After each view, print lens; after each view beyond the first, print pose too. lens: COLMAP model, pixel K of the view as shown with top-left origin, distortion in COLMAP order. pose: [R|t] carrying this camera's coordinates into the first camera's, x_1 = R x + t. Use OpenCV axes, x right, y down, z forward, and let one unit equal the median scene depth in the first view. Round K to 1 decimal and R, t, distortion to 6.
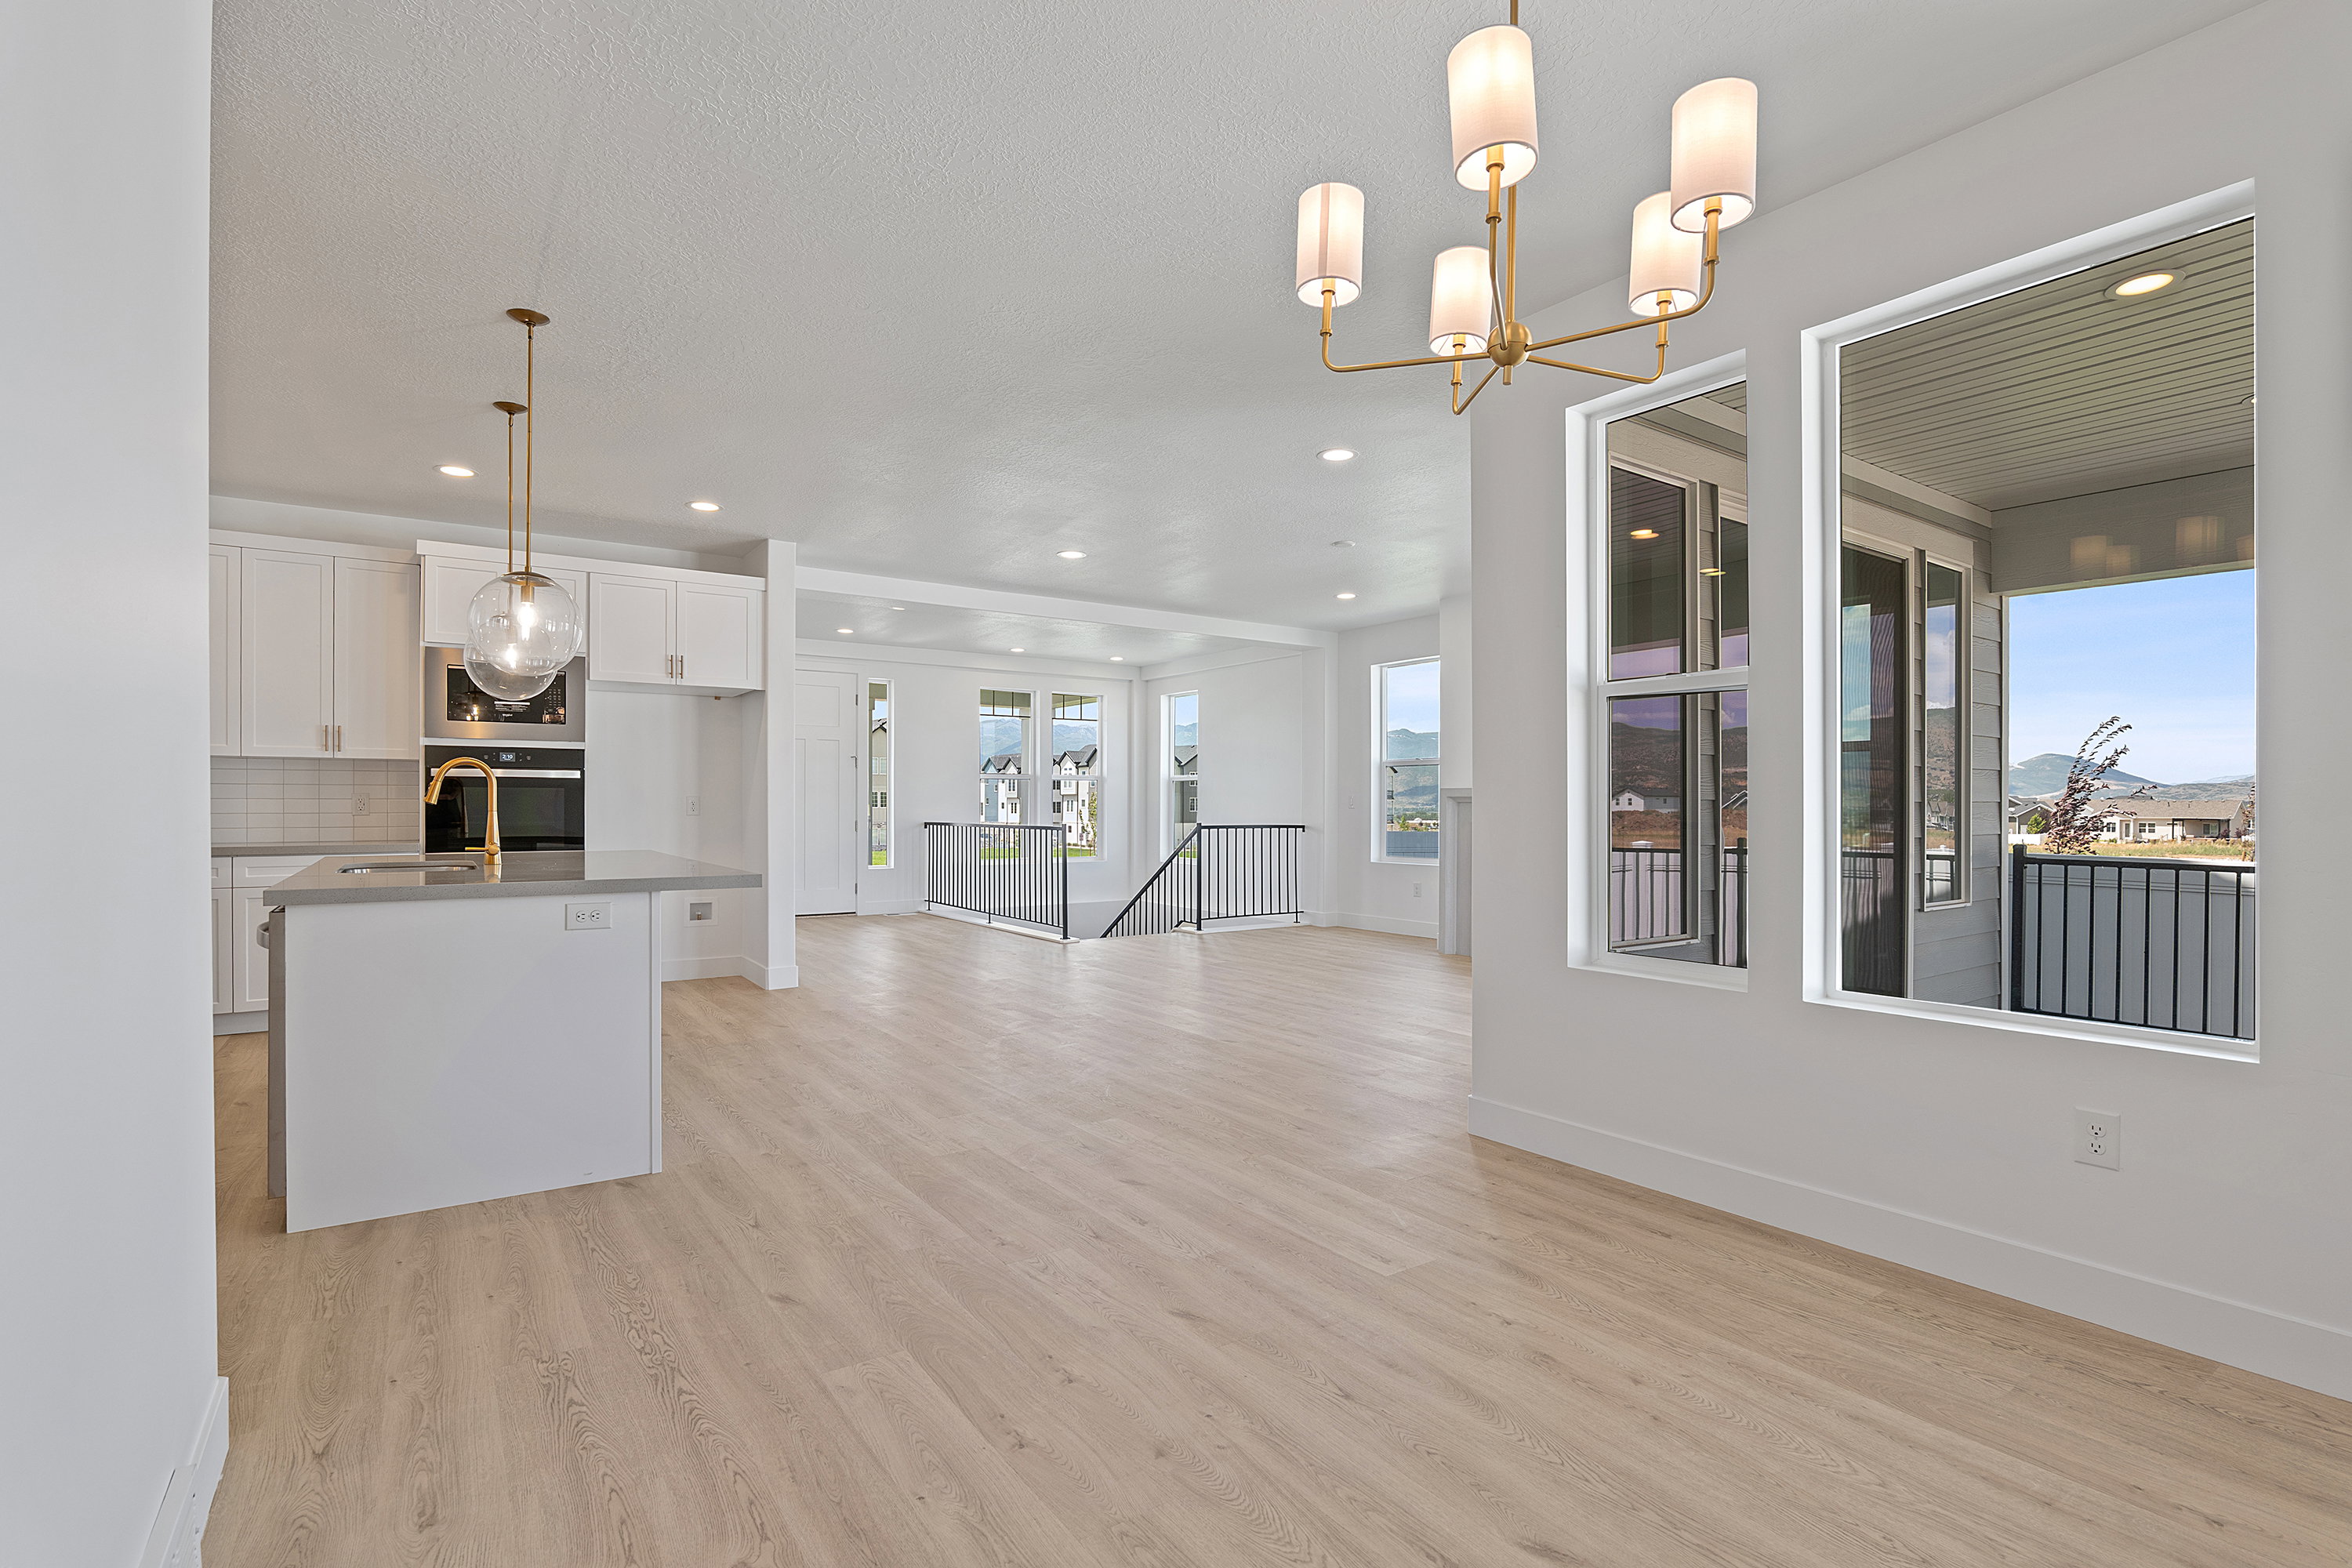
lens RADIAL K [[1089.6, 0, 1180.6], [0, 1089.6, 800.7], [0, 0, 1]] dist [-0.025848, 0.007201]
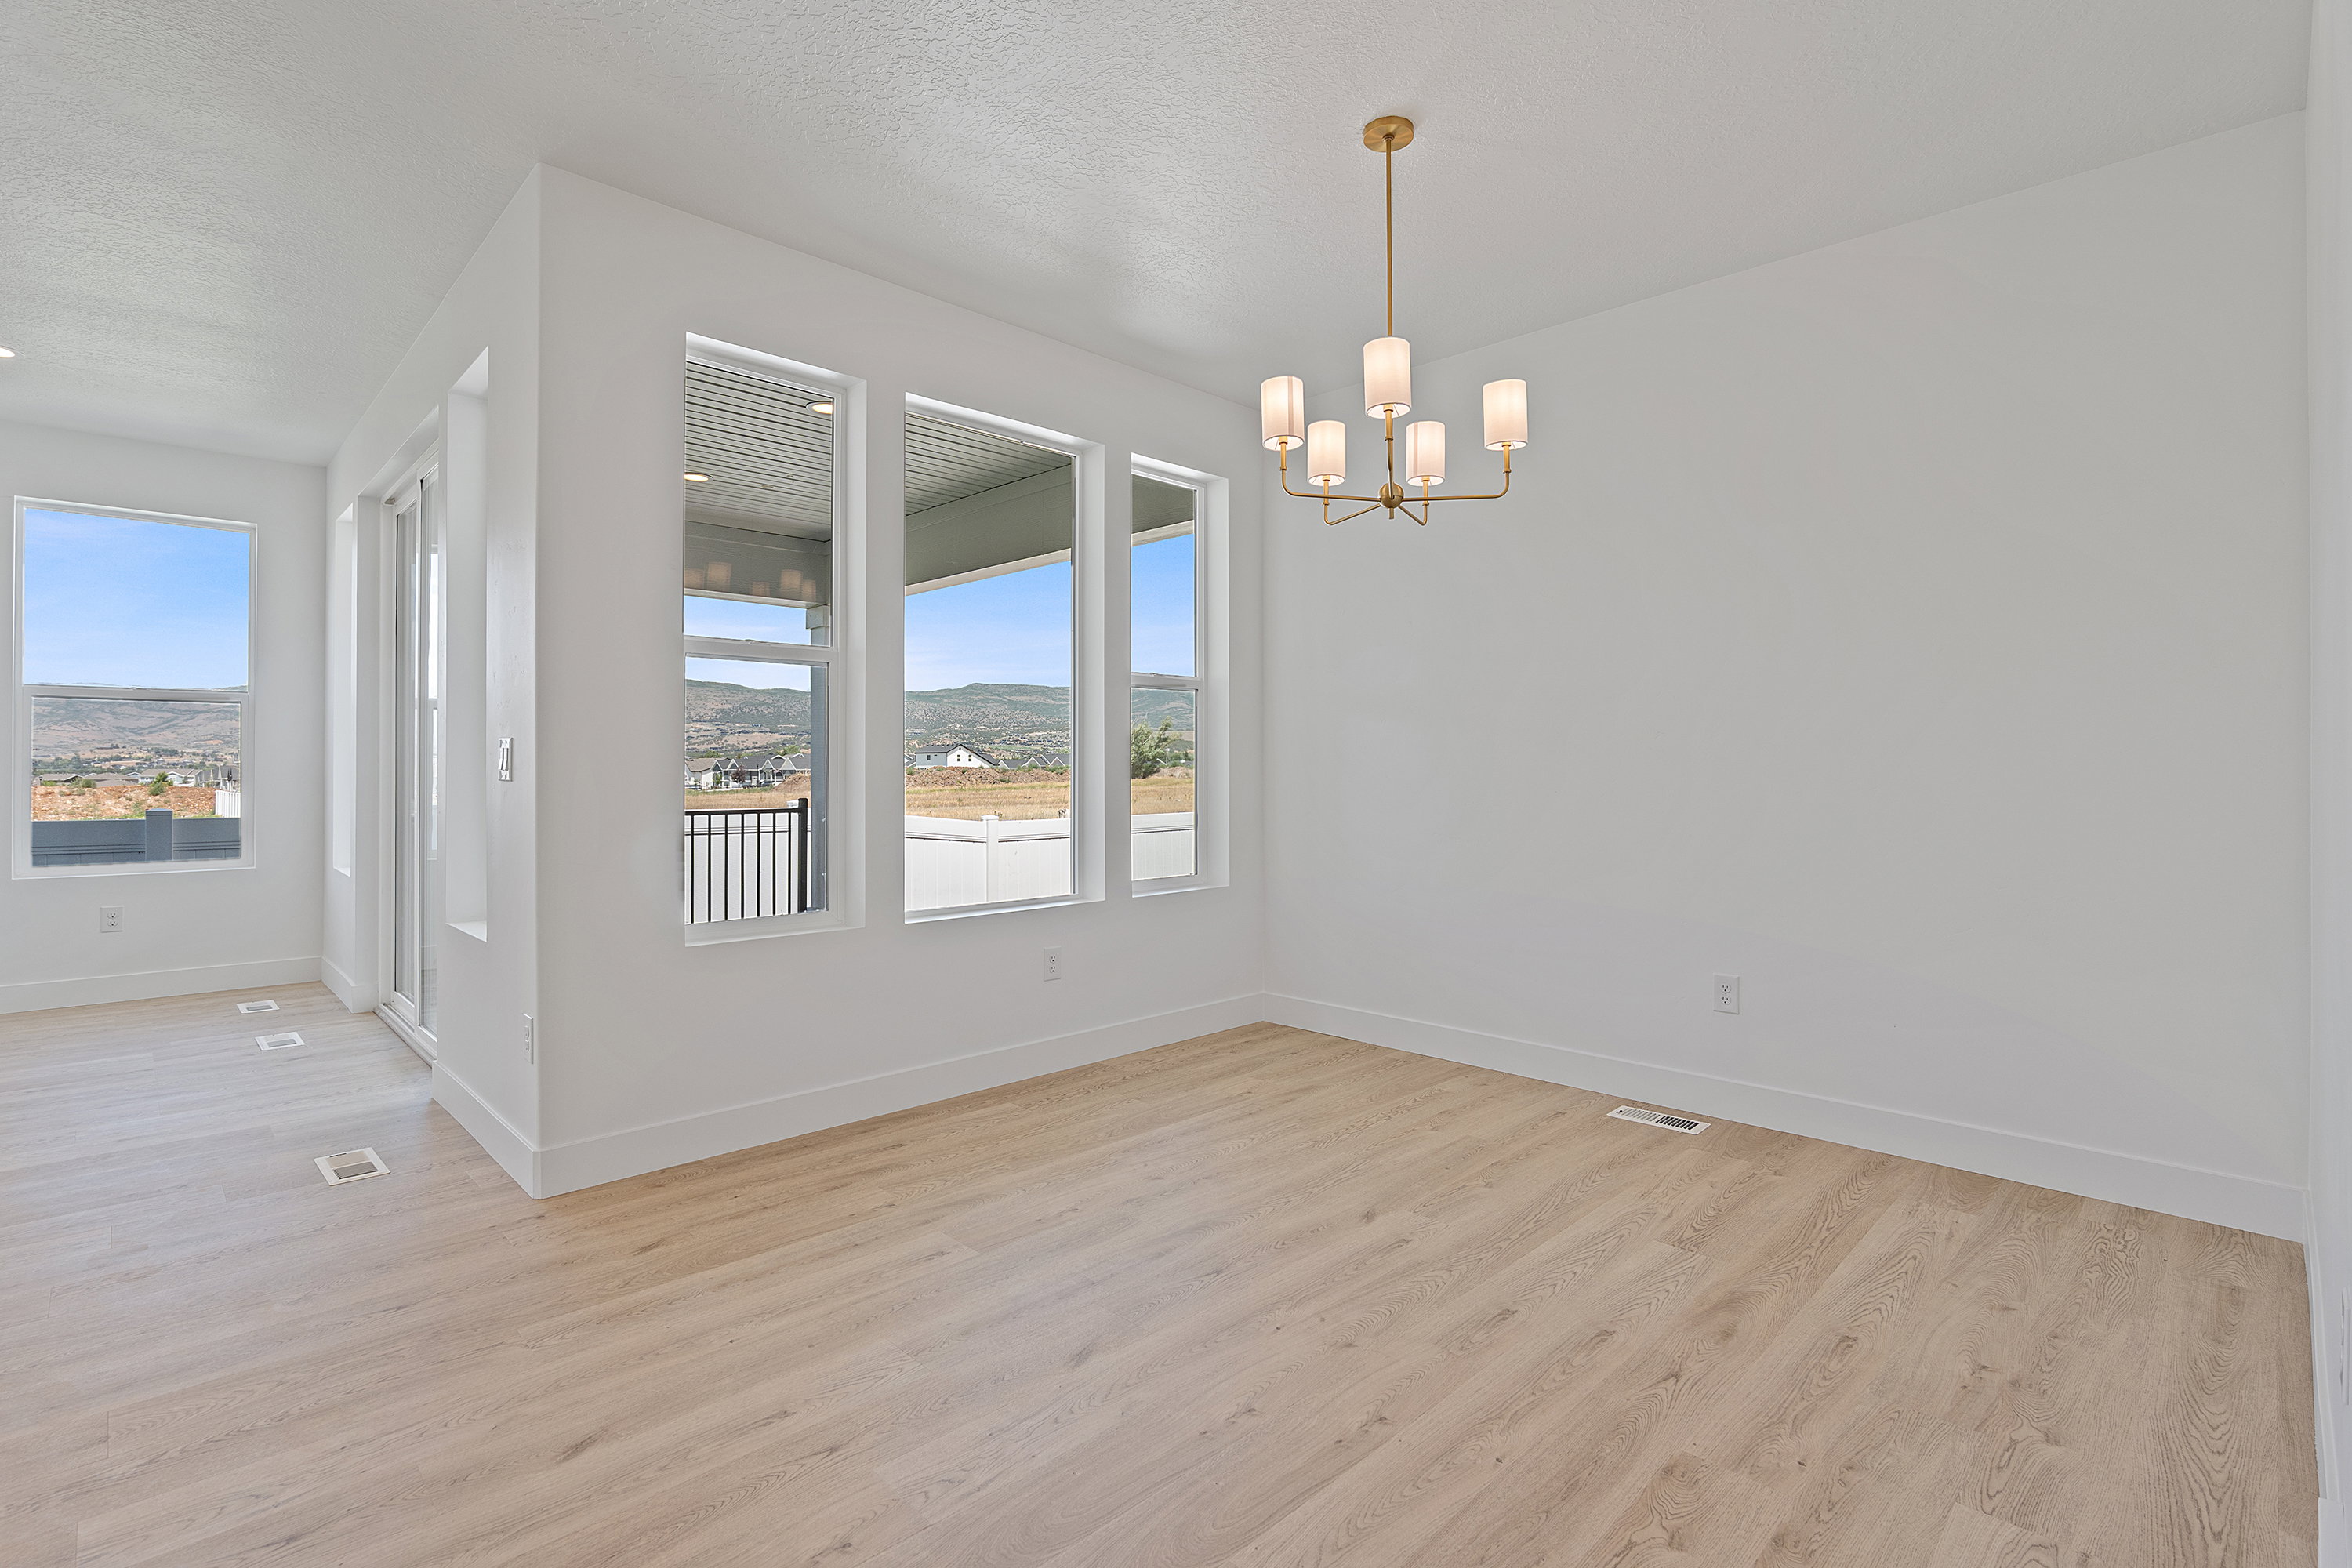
lens RADIAL K [[1089.6, 0, 1180.8], [0, 1089.6, 769.7], [0, 0, 1]] dist [-0.025848, 0.007201]
pose [[-0.161432, -0.005110, 0.986871, -0.868247], [-0.002834, 0.999985, 0.004715, 0.000352], [-0.986880, -0.002035, -0.161444, 1.071418]]
